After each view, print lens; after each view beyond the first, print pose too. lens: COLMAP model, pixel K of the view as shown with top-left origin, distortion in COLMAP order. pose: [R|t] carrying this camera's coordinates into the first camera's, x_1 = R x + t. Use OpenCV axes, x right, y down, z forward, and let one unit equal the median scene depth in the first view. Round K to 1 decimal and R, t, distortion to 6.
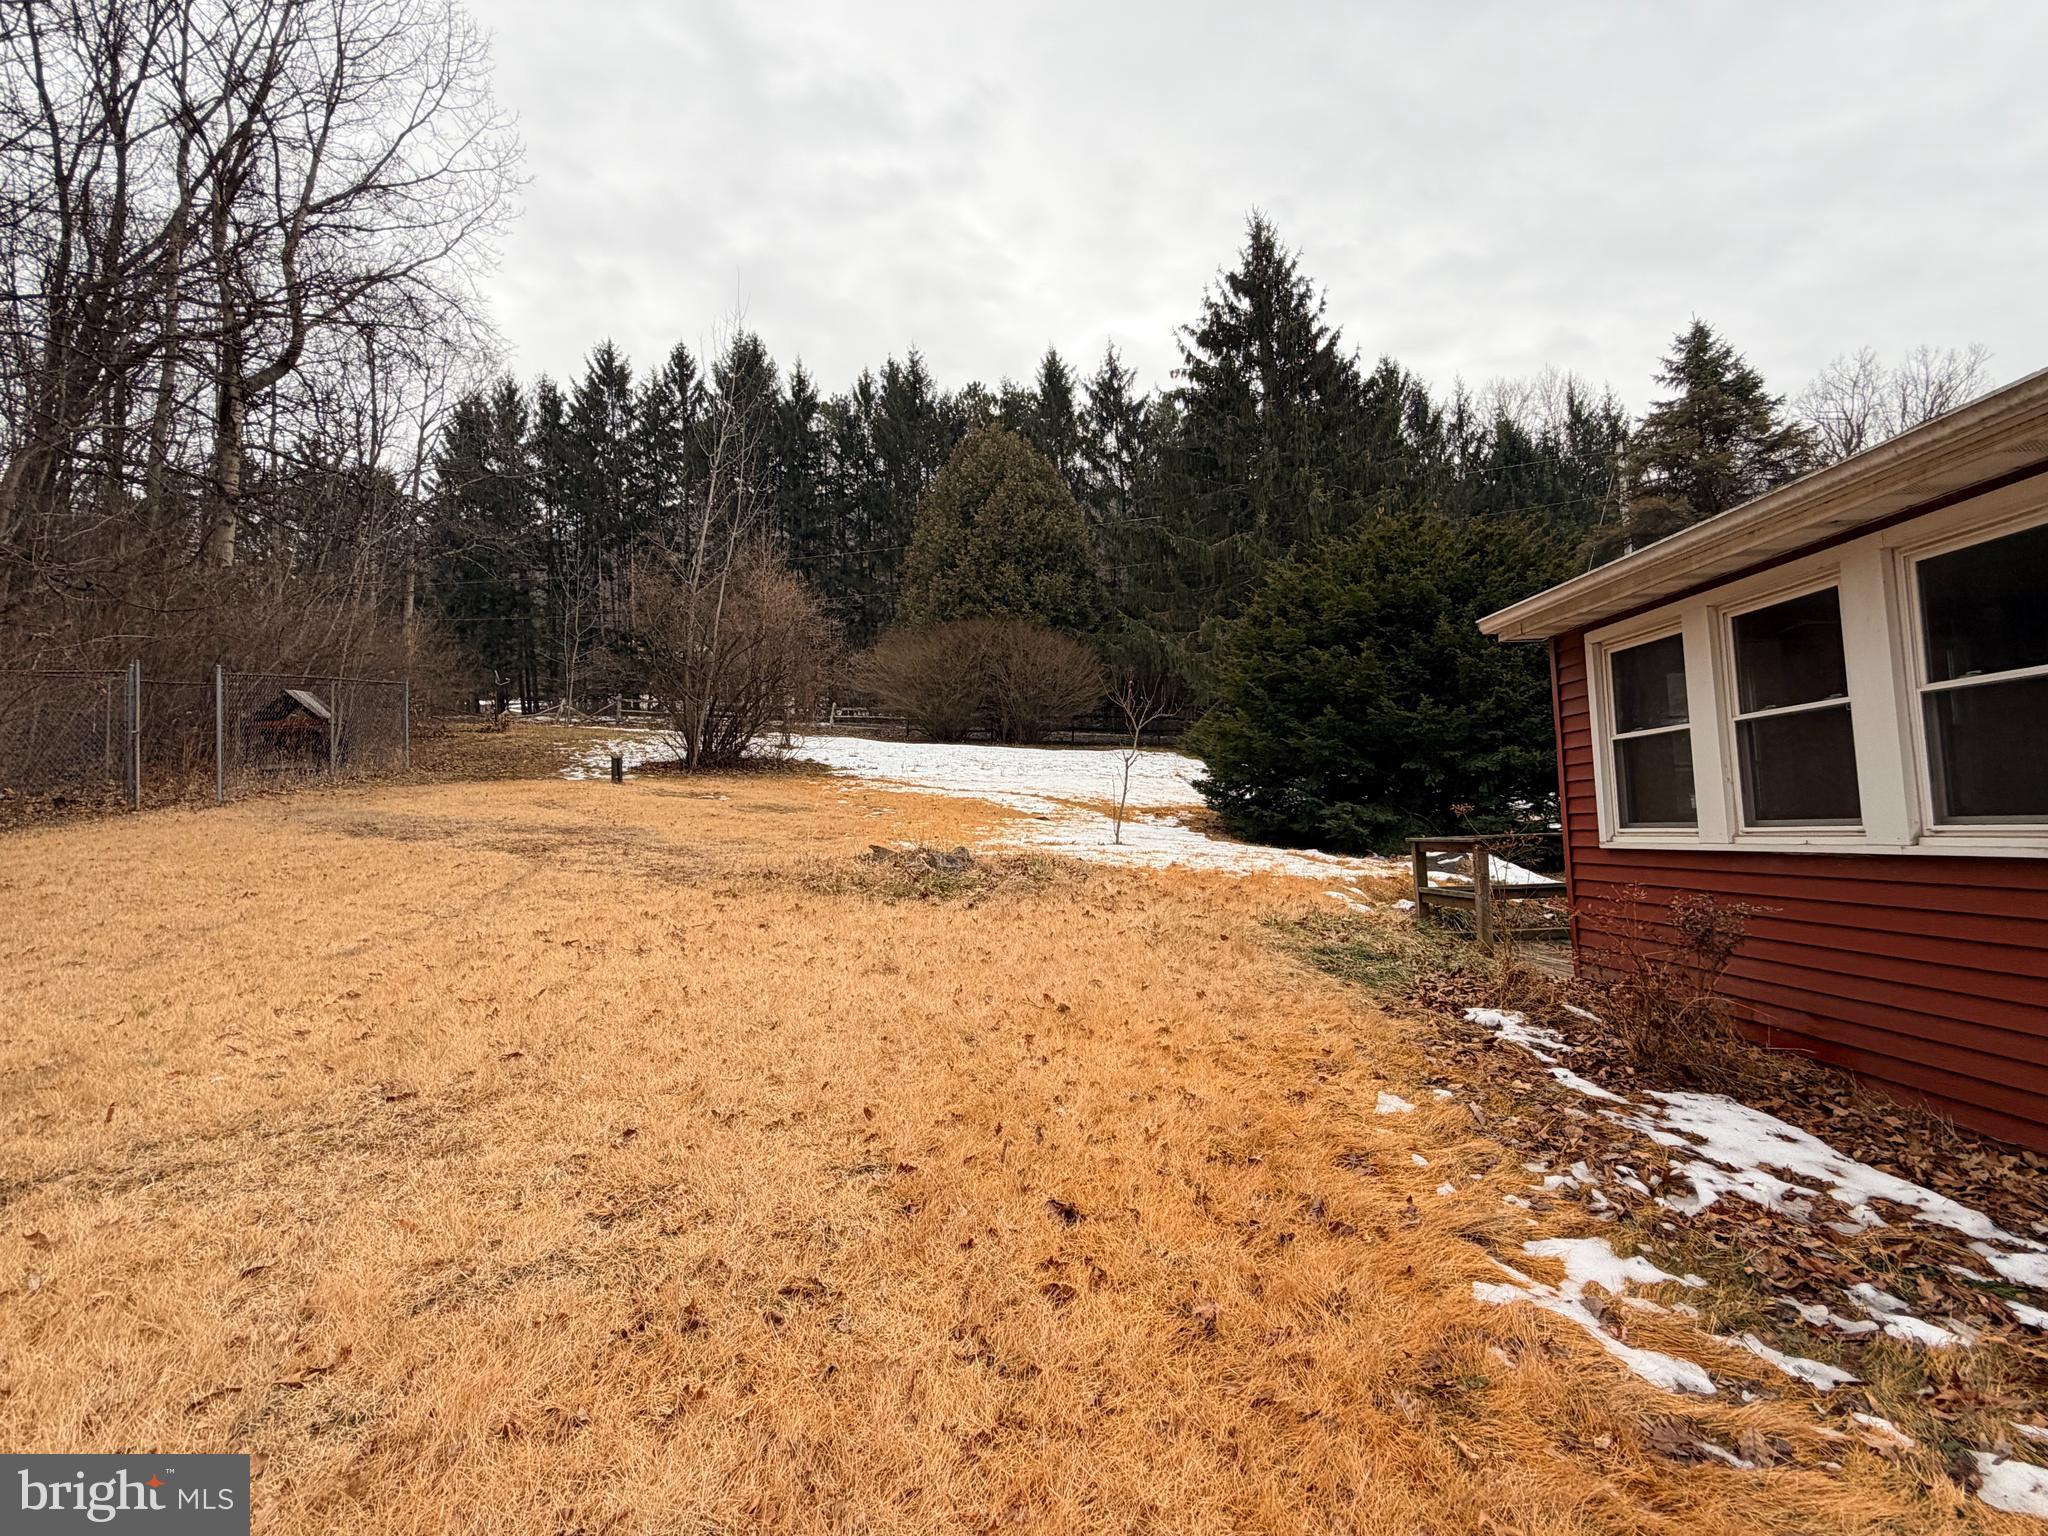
lens RADIAL K [[1021.9, 0, 1024.0], [0, 1021.9, 768.0], [0, 0, 1]] dist [0.001682, -0.000943]
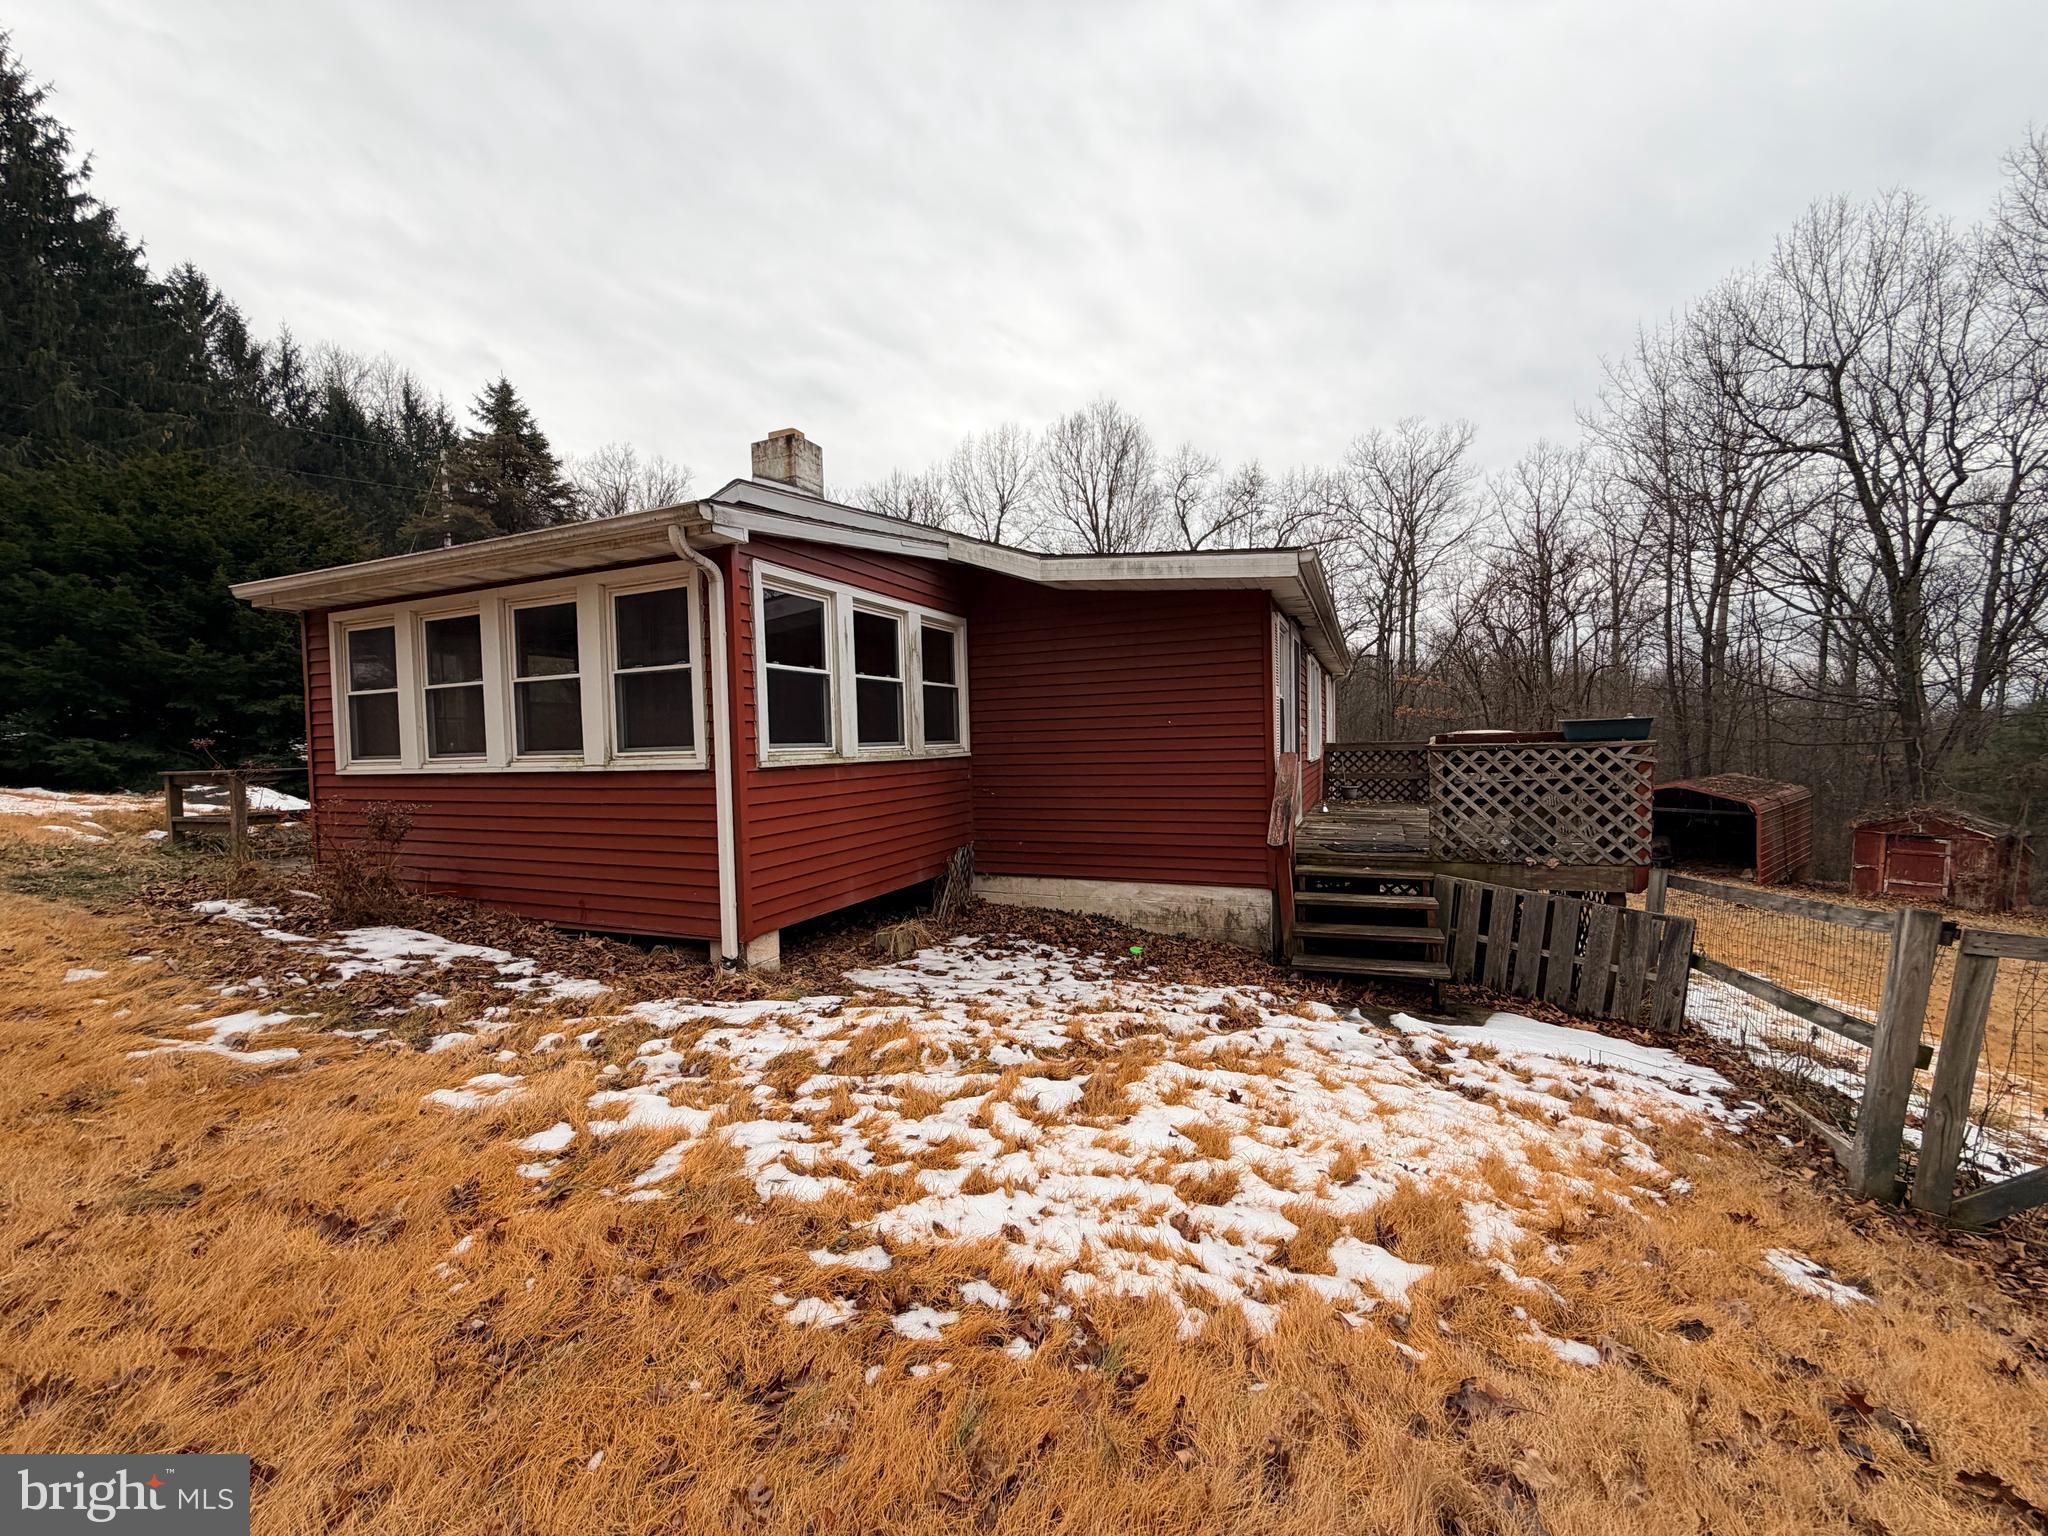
lens RADIAL K [[825.1, 0, 1024.0], [0, 825.1, 768.0], [0, 0, 1]] dist [0.000210, 0.000120]
pose [[0.421179, 0.004173, 0.906968, -0.020052], [-0.051512, 0.998485, 0.019328, 0.000764], [-0.905514, -0.054860, 0.420756, -0.133067]]
